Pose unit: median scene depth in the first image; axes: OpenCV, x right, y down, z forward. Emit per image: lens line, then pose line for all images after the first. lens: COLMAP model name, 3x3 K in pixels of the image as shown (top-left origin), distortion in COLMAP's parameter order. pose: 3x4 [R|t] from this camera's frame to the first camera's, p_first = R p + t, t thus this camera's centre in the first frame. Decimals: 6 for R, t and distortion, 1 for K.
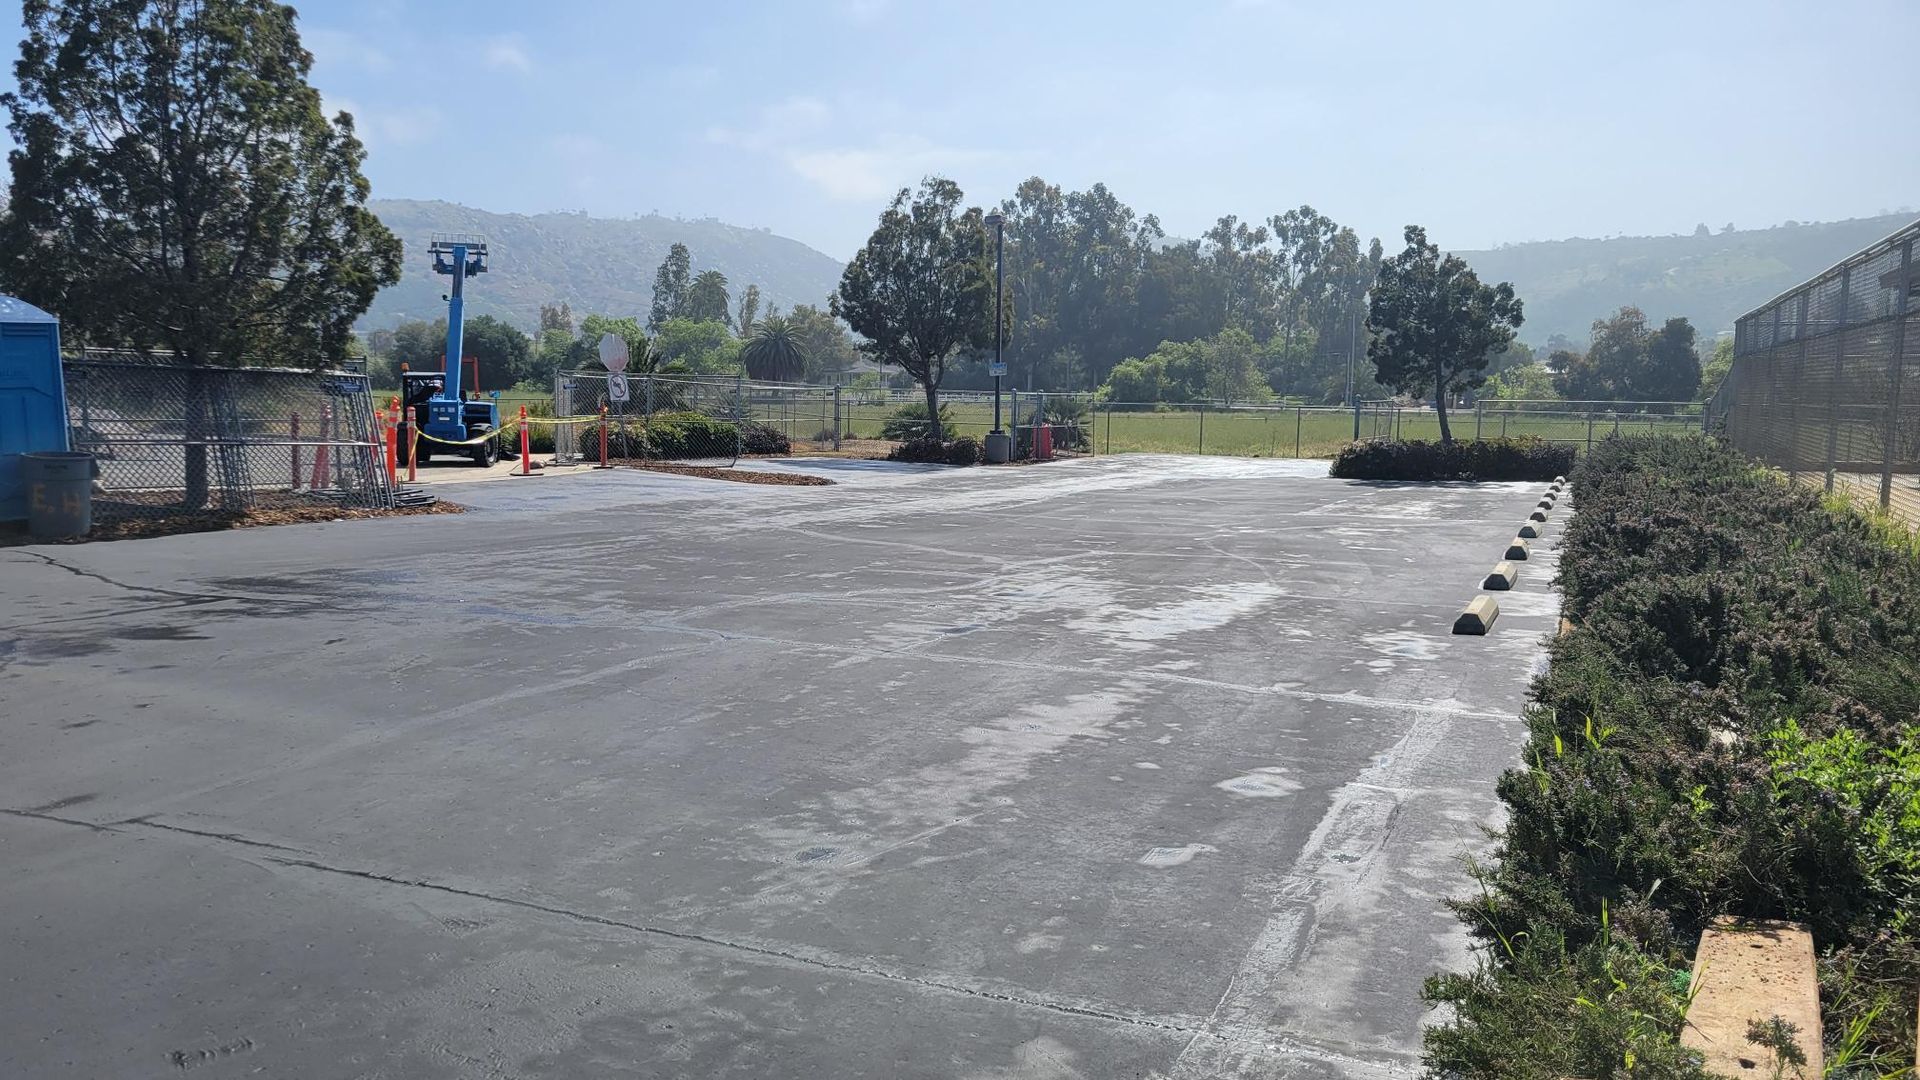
lens RADIAL K [[1456.7, 0, 954.5], [0, 1456.7, 542.3], [0, 0, 1]] dist [-0.000617, -0.005833]
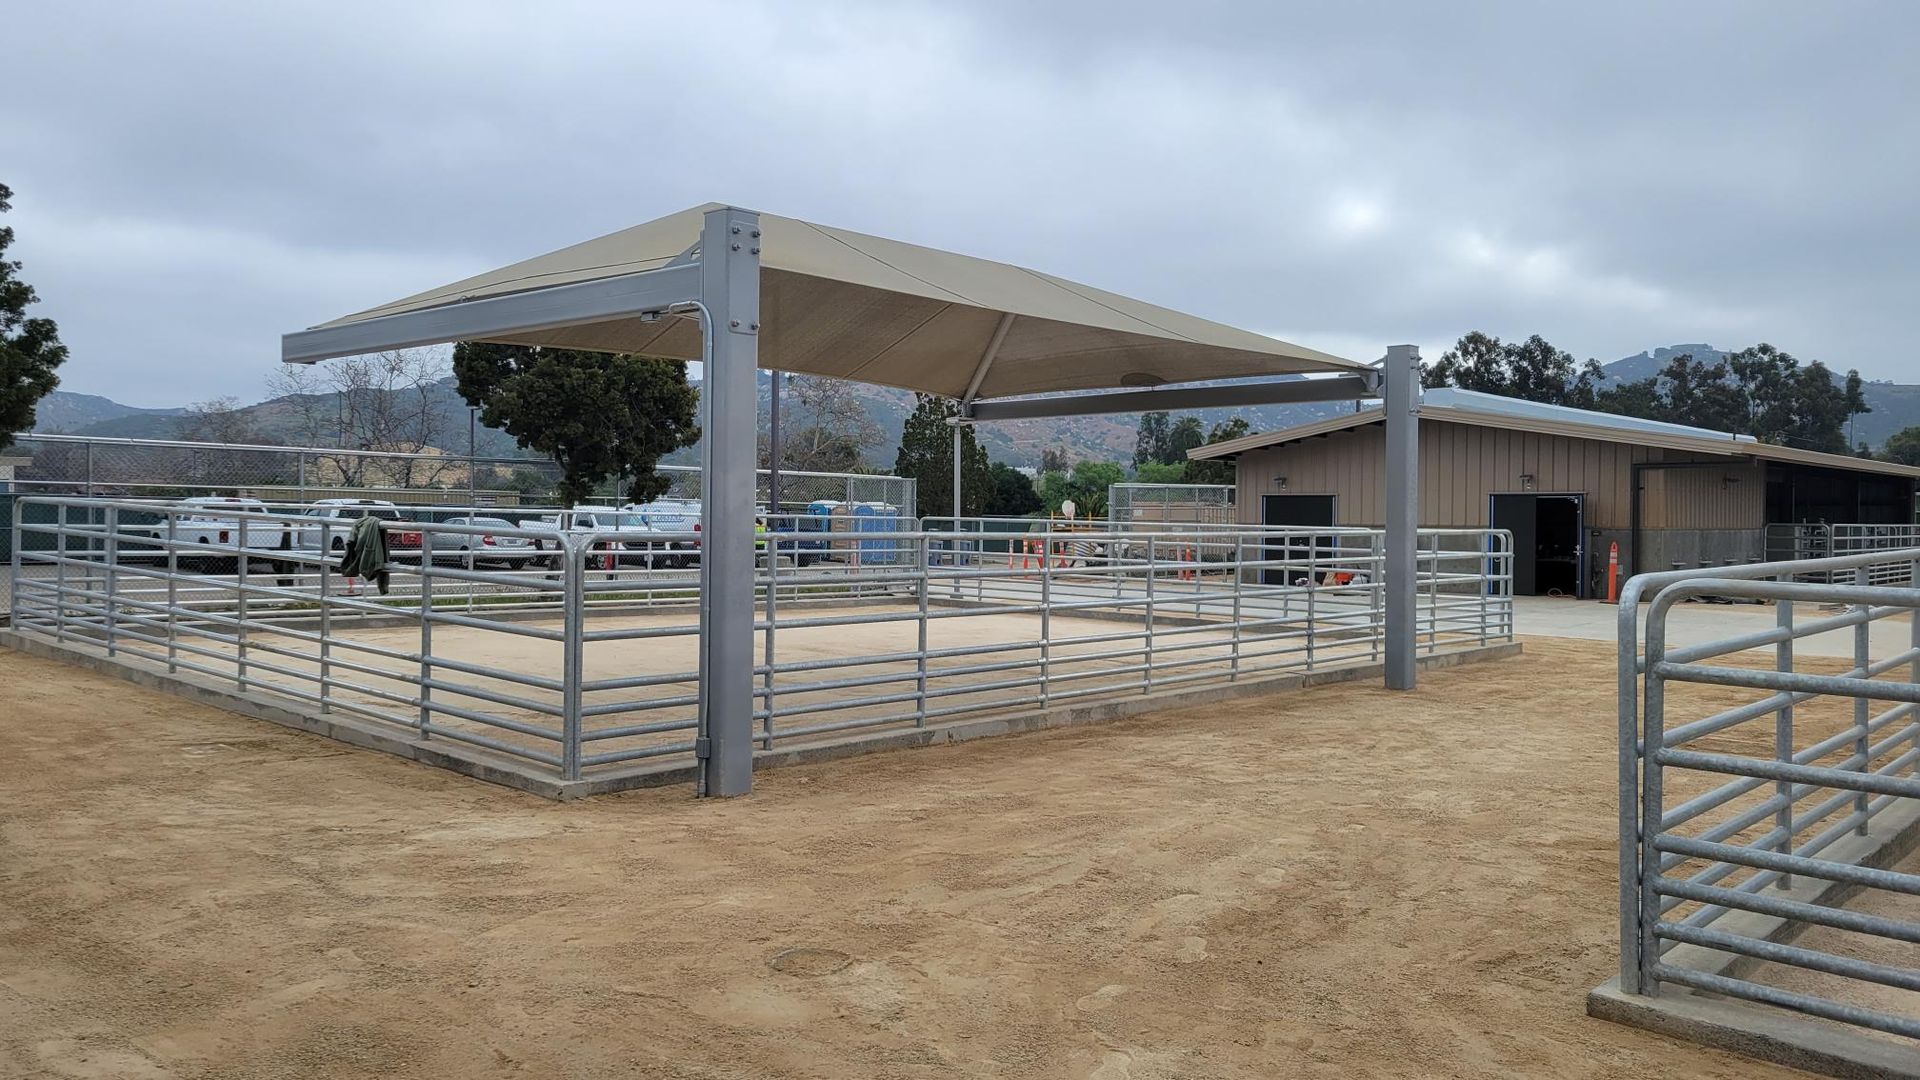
lens RADIAL K [[1456.7, 0, 958.8], [0, 1456.7, 539.2], [0, 0, 1]] dist [-0.000617, -0.005833]
pose [[0.945247, 0.003860, -0.326334, 0.039888], [-0.033356, 0.995836, -0.084839, 0.012340], [0.324648, 0.091079, 0.941439, -0.135897]]
